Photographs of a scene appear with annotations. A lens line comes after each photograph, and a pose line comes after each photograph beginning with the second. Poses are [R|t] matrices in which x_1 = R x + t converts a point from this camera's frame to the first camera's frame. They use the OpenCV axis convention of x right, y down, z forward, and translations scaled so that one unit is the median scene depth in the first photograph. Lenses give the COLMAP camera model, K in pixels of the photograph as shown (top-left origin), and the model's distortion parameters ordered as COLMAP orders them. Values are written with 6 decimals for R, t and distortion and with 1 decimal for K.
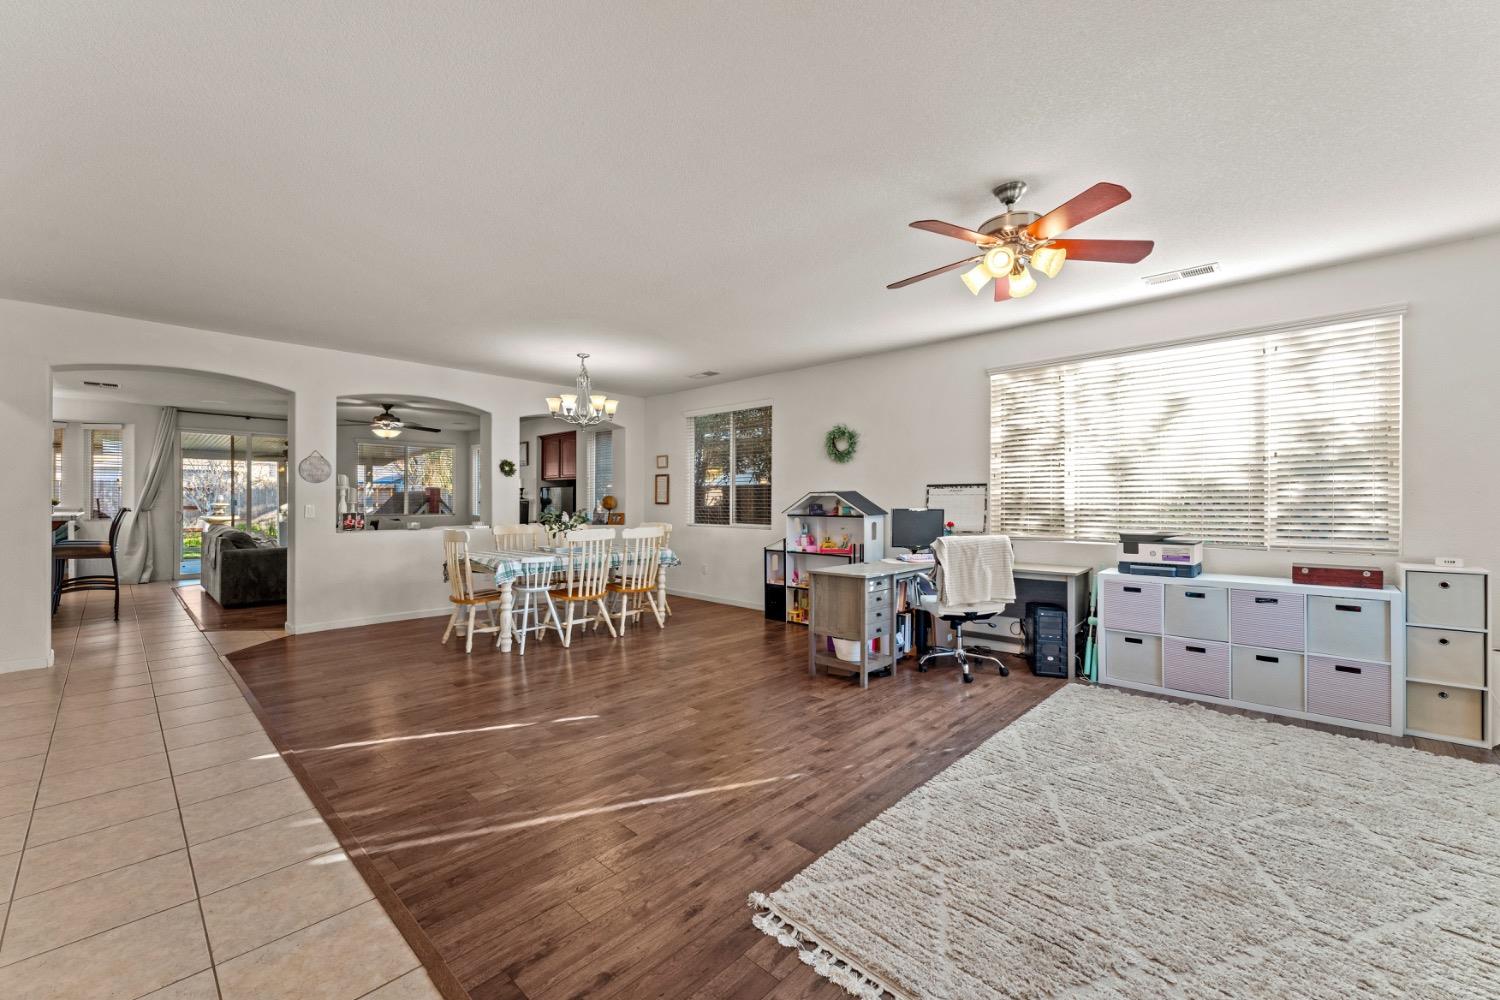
lens RADIAL K [[597.8, 0, 742.8], [0, 597.8, 503.4], [0, 0, 1]] dist [0.000483, 0.000700]
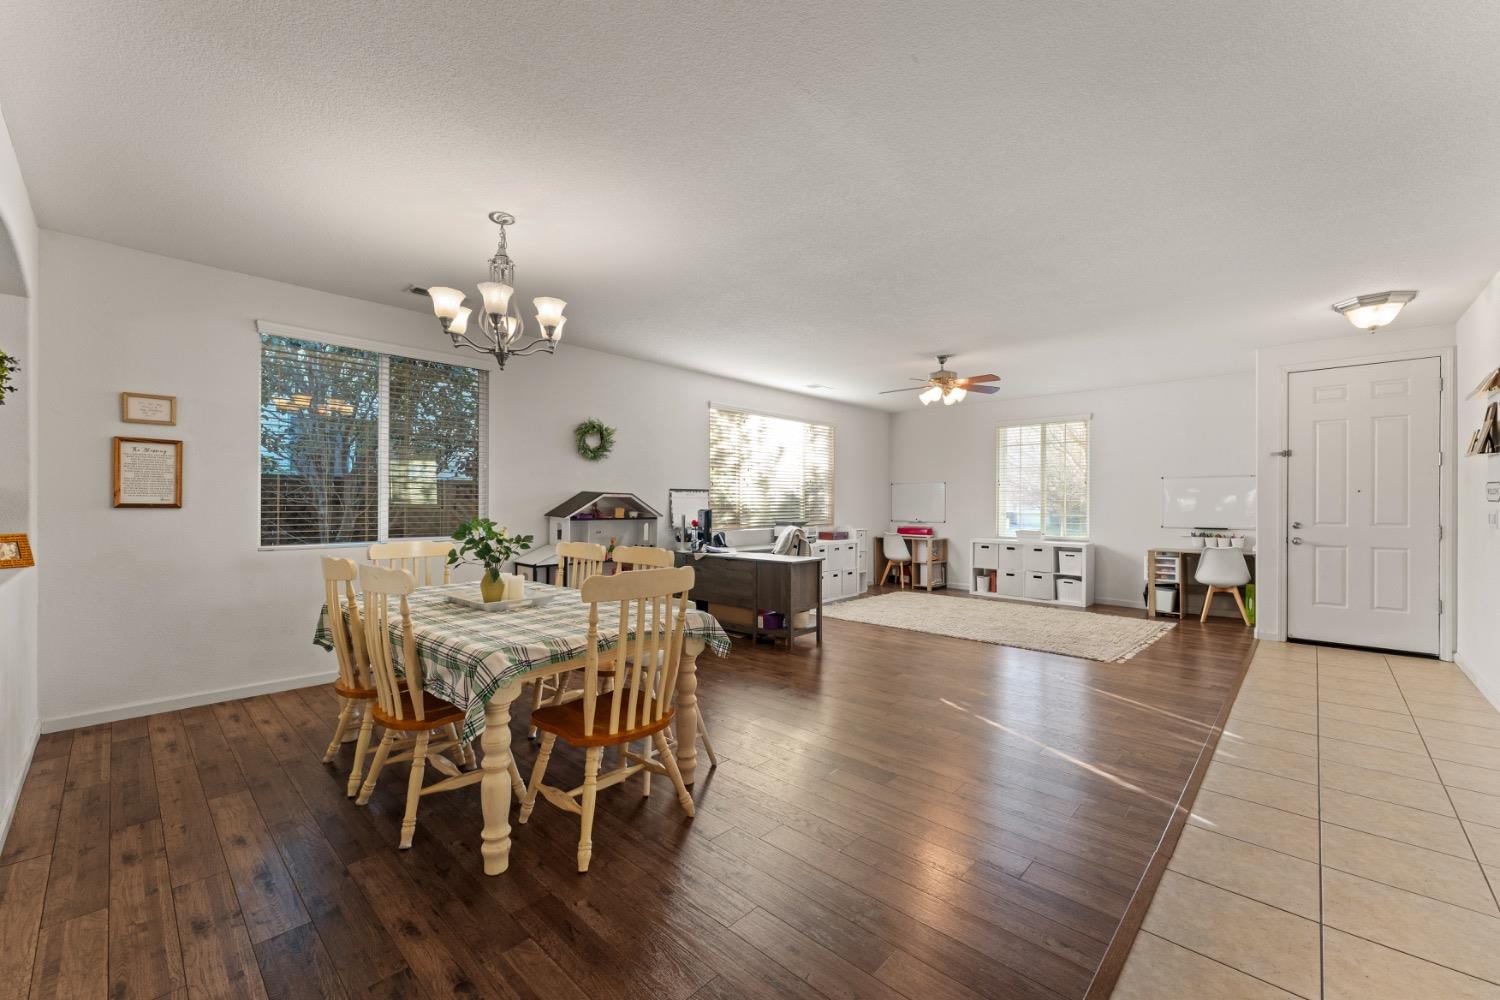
lens RADIAL K [[597.8, 0, 749.6], [0, 597.8, 504.8], [0, 0, 1]] dist [0.000483, 0.000700]
pose [[-0.000044, -0.003860, 0.999993, -1.004575], [-0.000614, 0.999992, 0.003860, -0.005243], [-1.000000, -0.000614, -0.000047, 1.011854]]
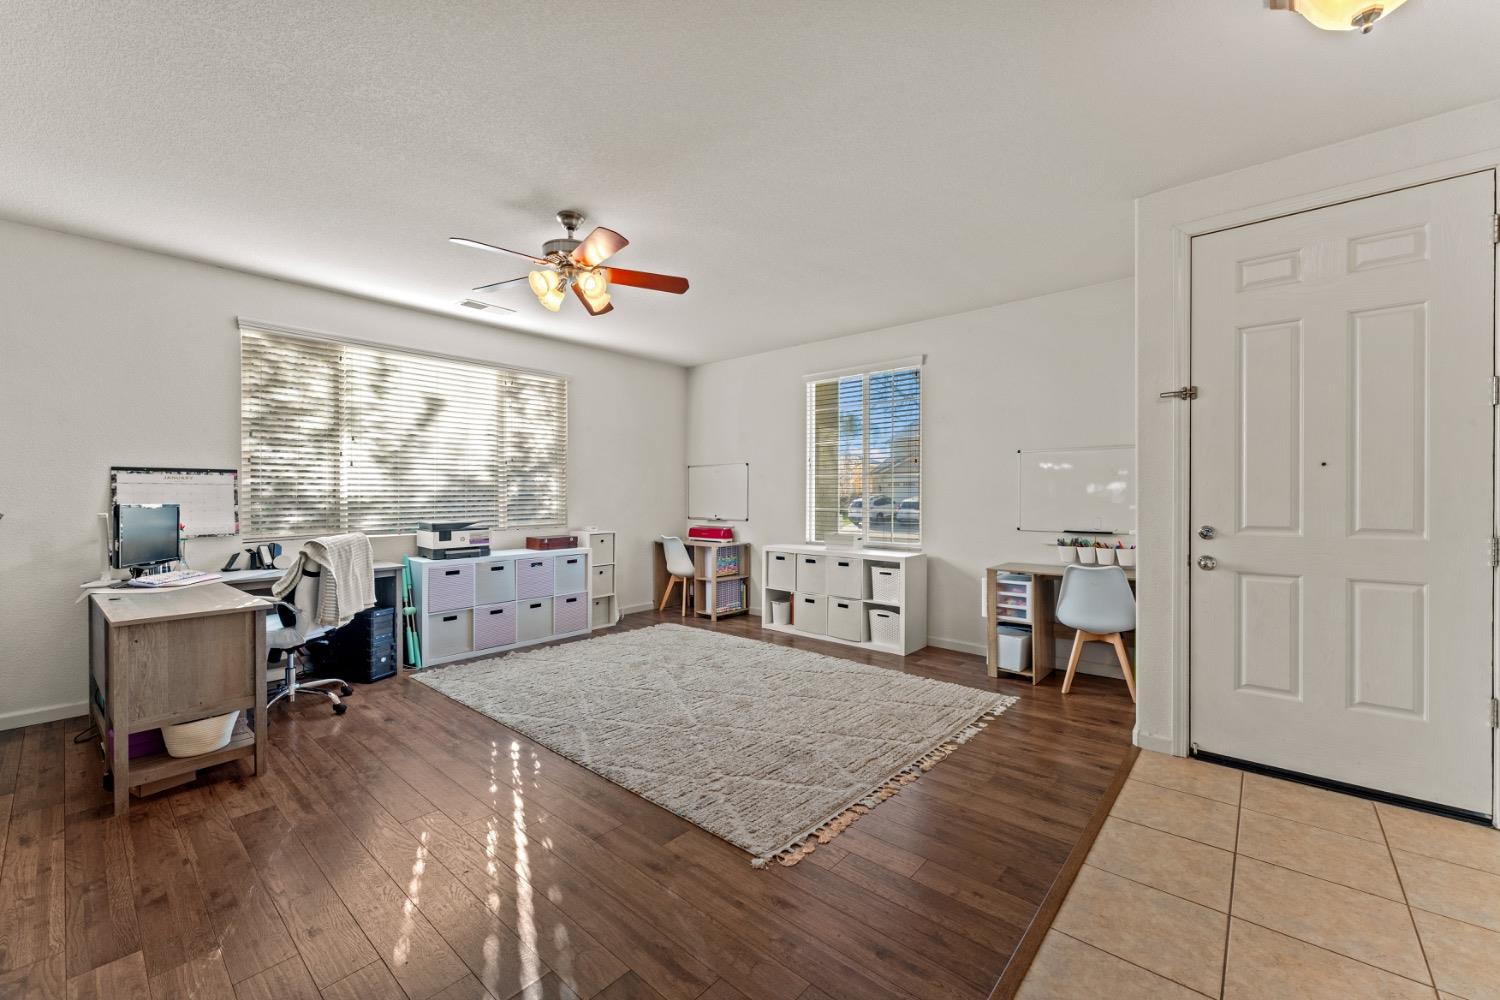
lens RADIAL K [[597.8, 0, 747.4], [0, 597.8, 498.6], [0, 0, 1]] dist [0.000483, 0.000700]
pose [[-0.036024, -0.006390, 0.999331, -0.415721], [0.002472, 0.999976, 0.006483, -0.000148], [-0.999348, 0.002704, -0.036007, 0.421513]]
